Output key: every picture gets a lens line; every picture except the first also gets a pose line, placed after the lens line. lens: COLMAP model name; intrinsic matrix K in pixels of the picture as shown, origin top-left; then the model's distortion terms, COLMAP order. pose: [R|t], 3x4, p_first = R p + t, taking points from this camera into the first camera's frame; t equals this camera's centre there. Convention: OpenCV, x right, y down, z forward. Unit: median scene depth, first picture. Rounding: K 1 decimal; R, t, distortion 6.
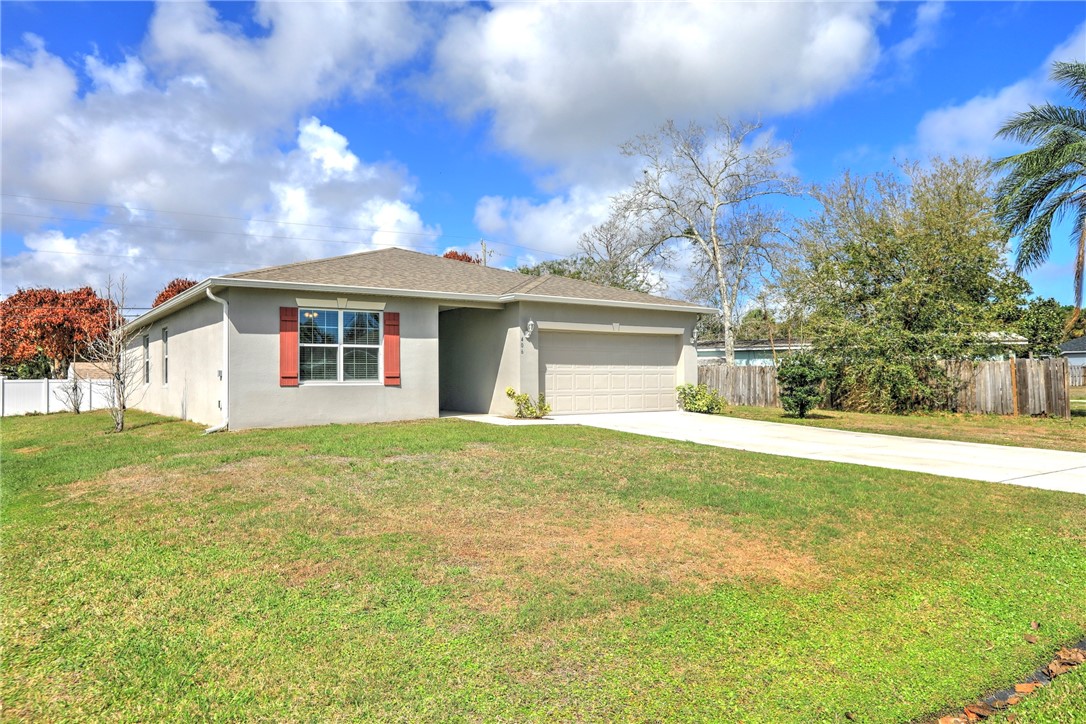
lens RADIAL K [[740.3, 0, 543.0], [0, 740.3, 362.0], [0, 0, 1]] dist [0.000556, -0.000785]
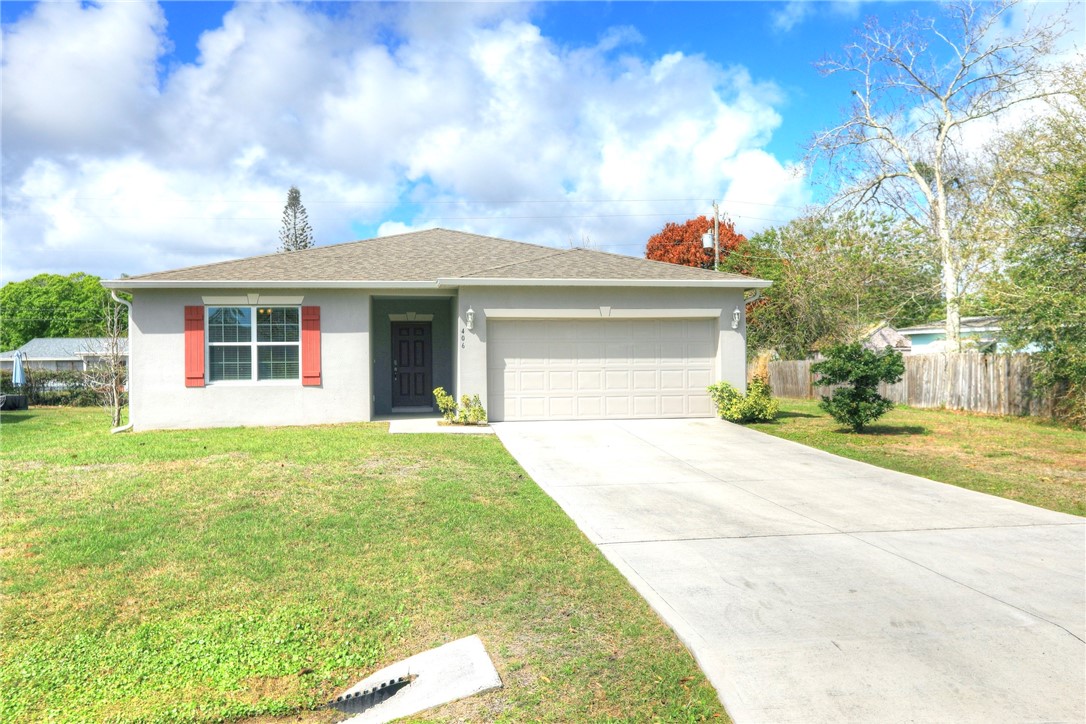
lens RADIAL K [[866.5, 0, 543.0], [0, 866.5, 362.0], [0, 0, 1]] dist [0.037997, 0.000240]
pose [[0.897301, -0.008088, -0.441345, 0.487933], [0.015648, 0.999787, 0.013492, -0.007179], [0.441142, -0.019012, 0.897236, 0.146208]]
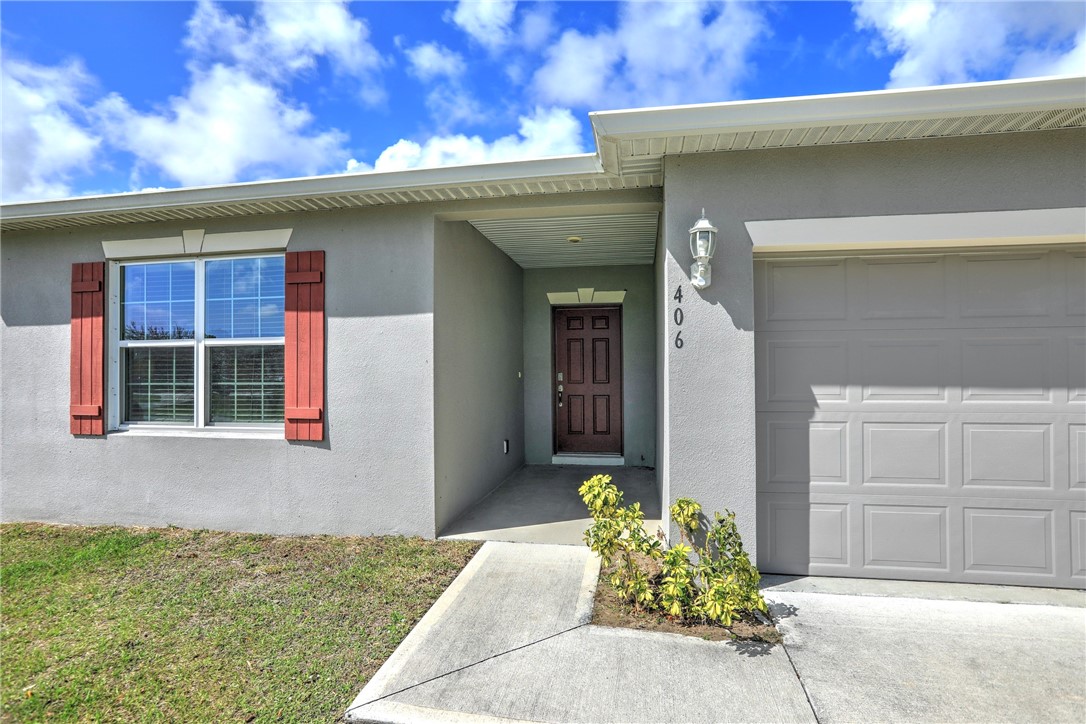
lens RADIAL K [[567.9, 0, 542.9], [0, 567.9, 364.6], [0, 0, 1]] dist [-0.044226, 0.027196]
pose [[0.707225, -0.004827, -0.706972, 0.081442], [0.018246, 0.999768, 0.011426, -0.008529], [0.706753, -0.020980, 0.707149, 0.811072]]
